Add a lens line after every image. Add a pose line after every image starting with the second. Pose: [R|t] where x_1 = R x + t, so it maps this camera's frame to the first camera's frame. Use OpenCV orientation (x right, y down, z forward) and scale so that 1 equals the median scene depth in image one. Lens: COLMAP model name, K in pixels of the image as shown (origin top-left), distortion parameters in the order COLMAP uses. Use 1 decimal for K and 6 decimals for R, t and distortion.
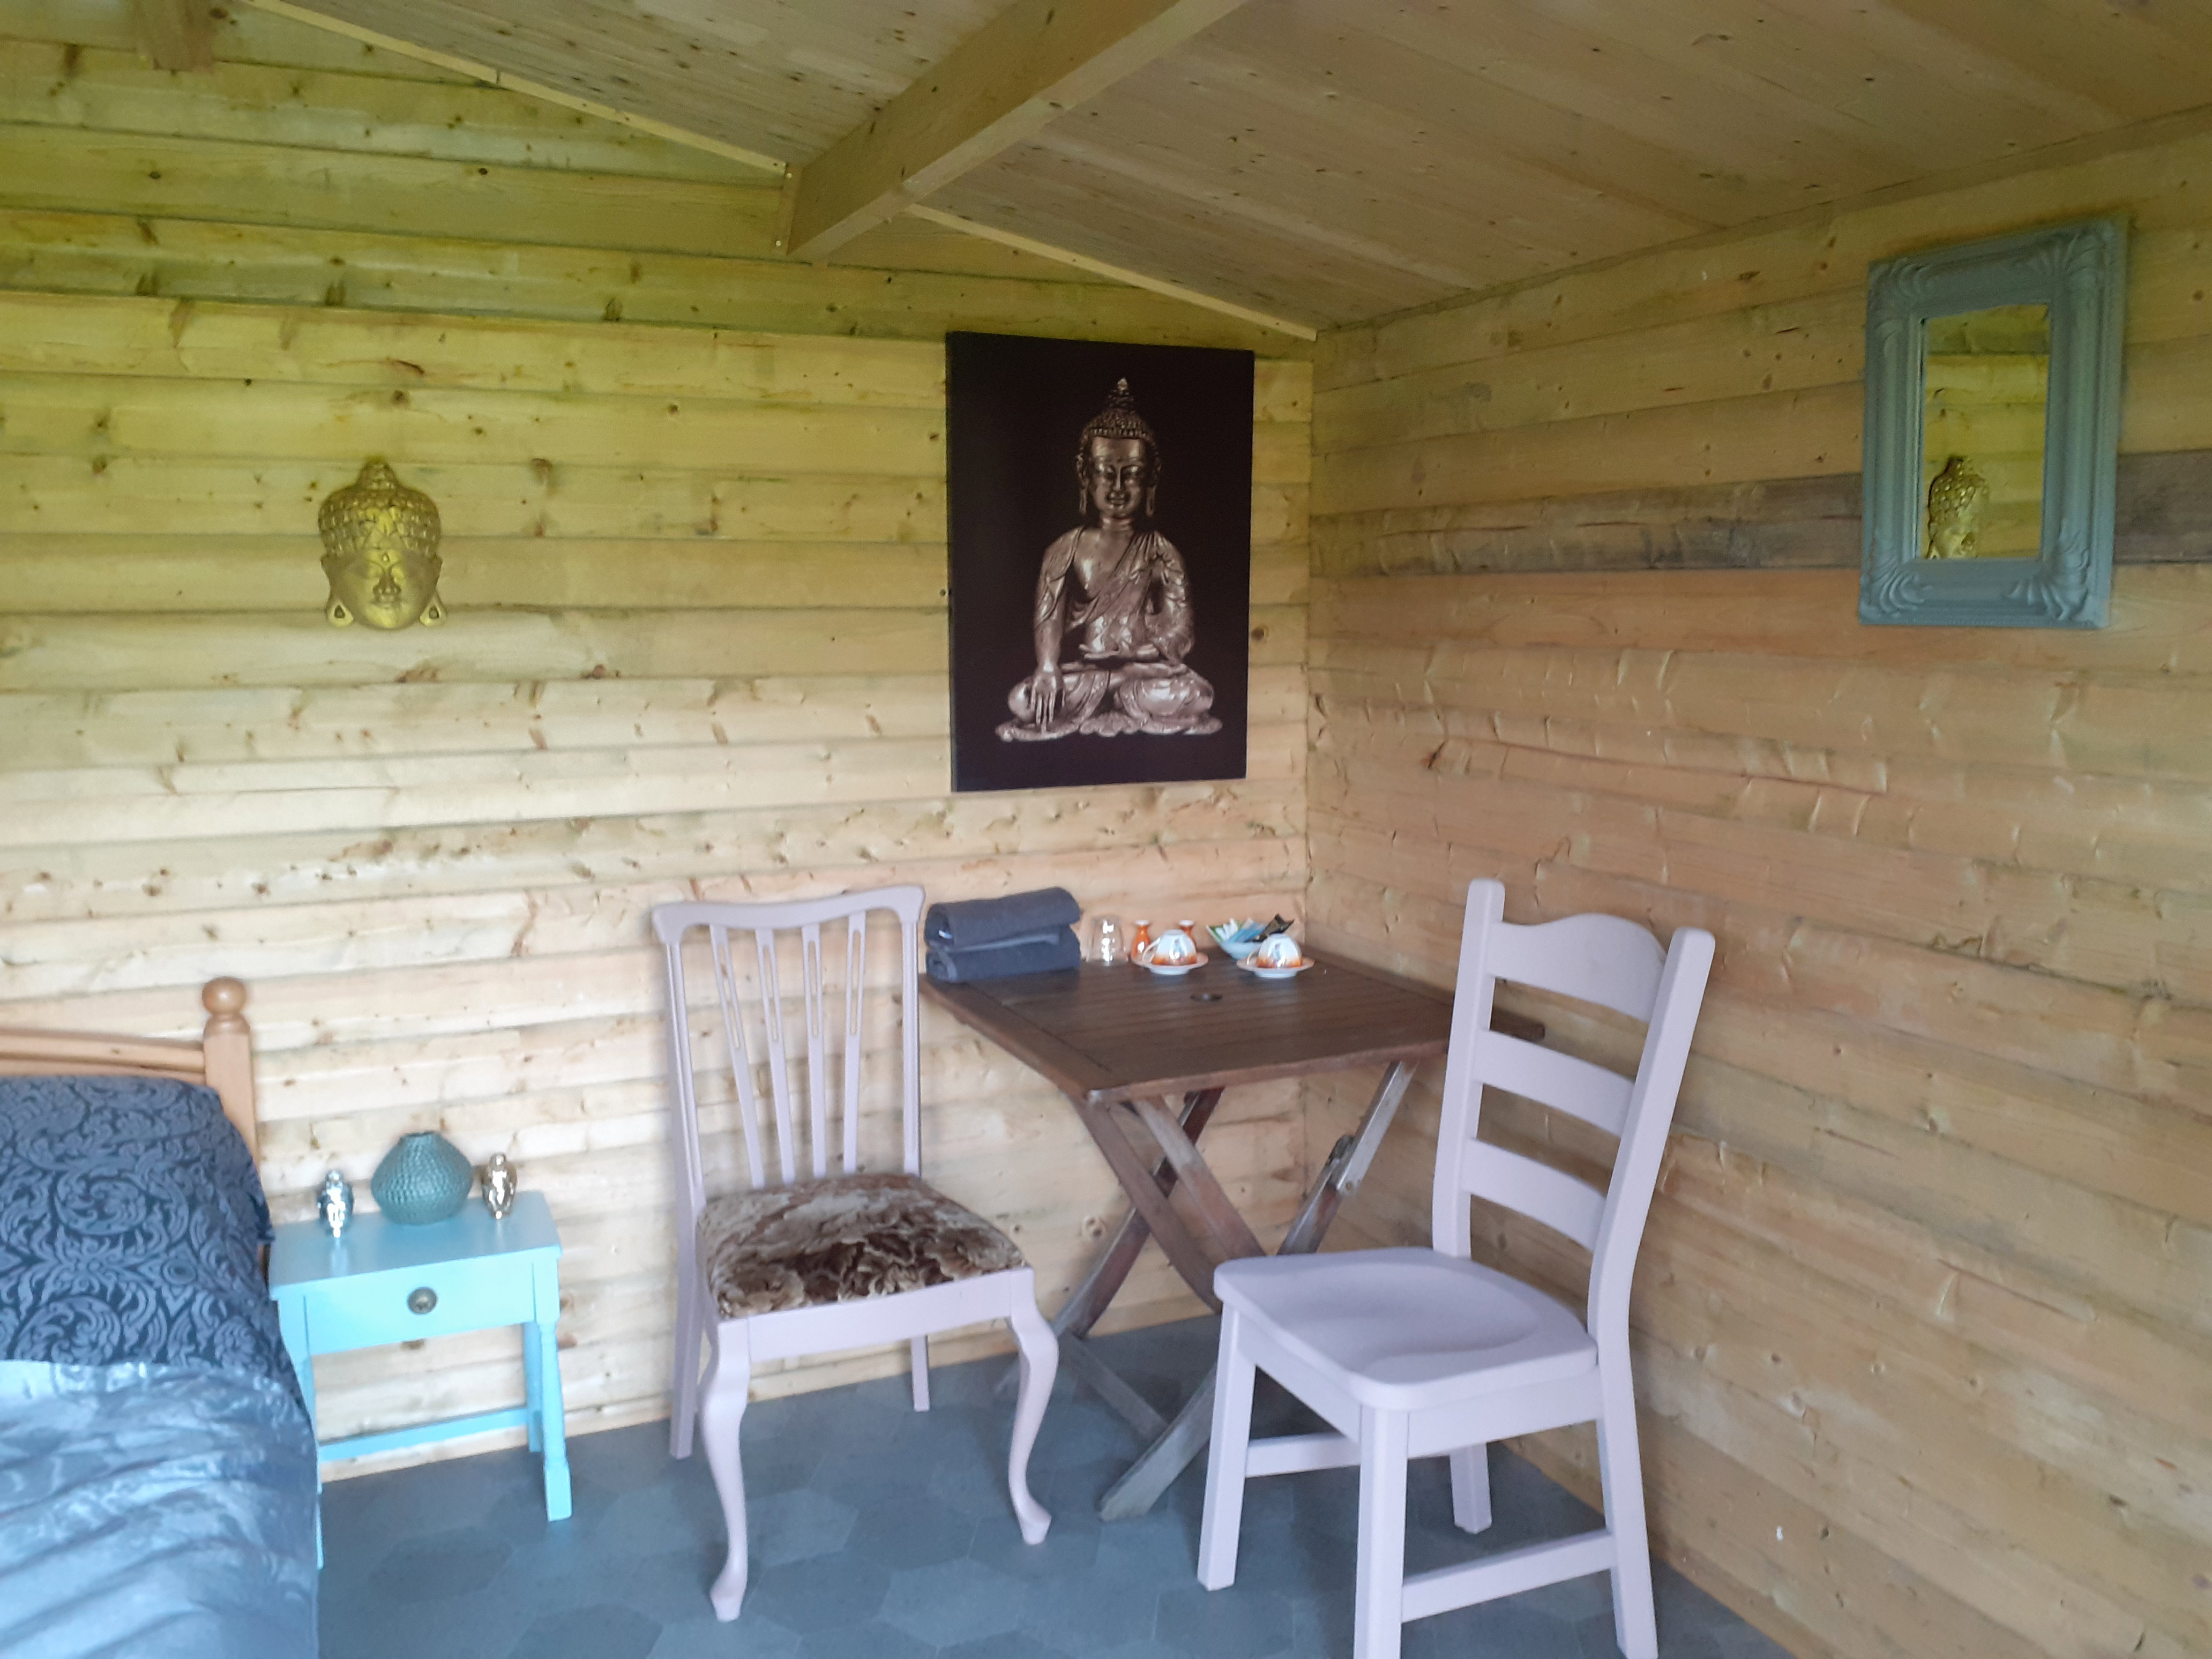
lens RADIAL K [[1763.7, 0, 1155.0], [0, 1763.7, 852.9], [0, 0, 1]] dist [0.066091, -0.108231]
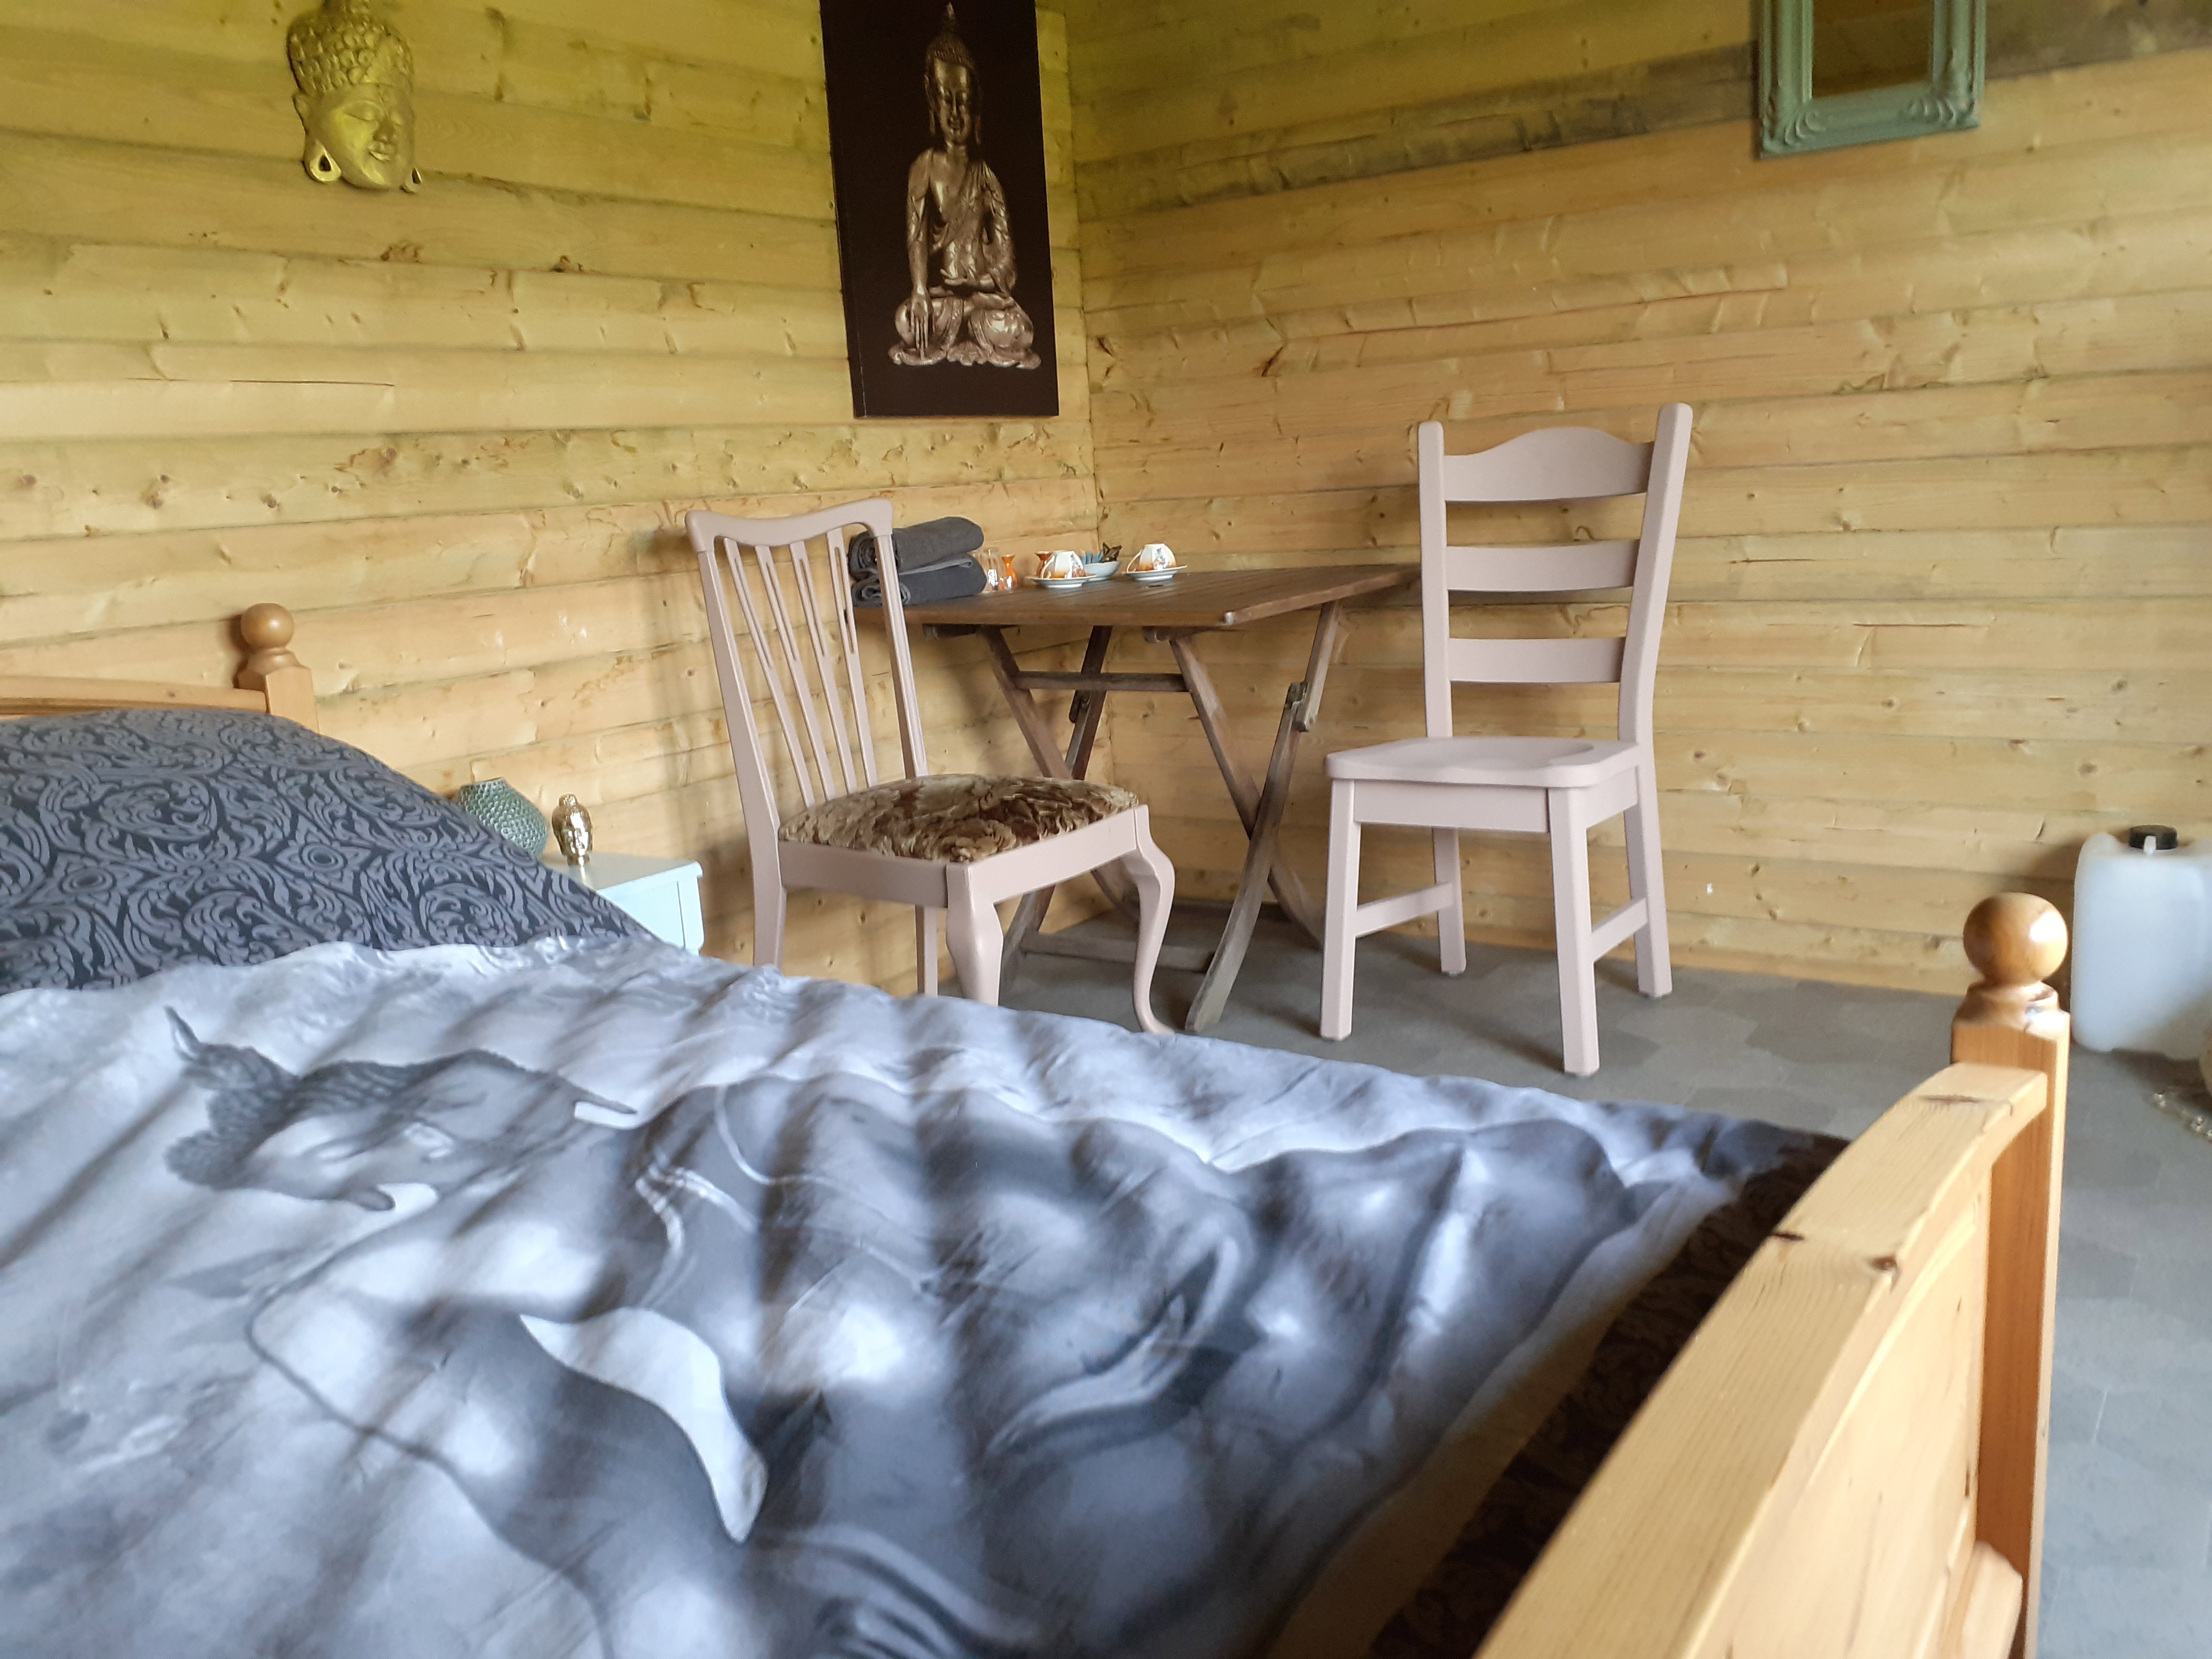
lens RADIAL K [[1763.7, 0, 1126.2], [0, 1763.7, 834.8], [0, 0, 1]] dist [0.066091, -0.108231]
pose [[0.846376, -0.154762, 0.509605, -0.657576], [0.136755, 0.987919, 0.072893, 0.180101], [-0.514729, 0.007996, 0.857315, 0.088355]]
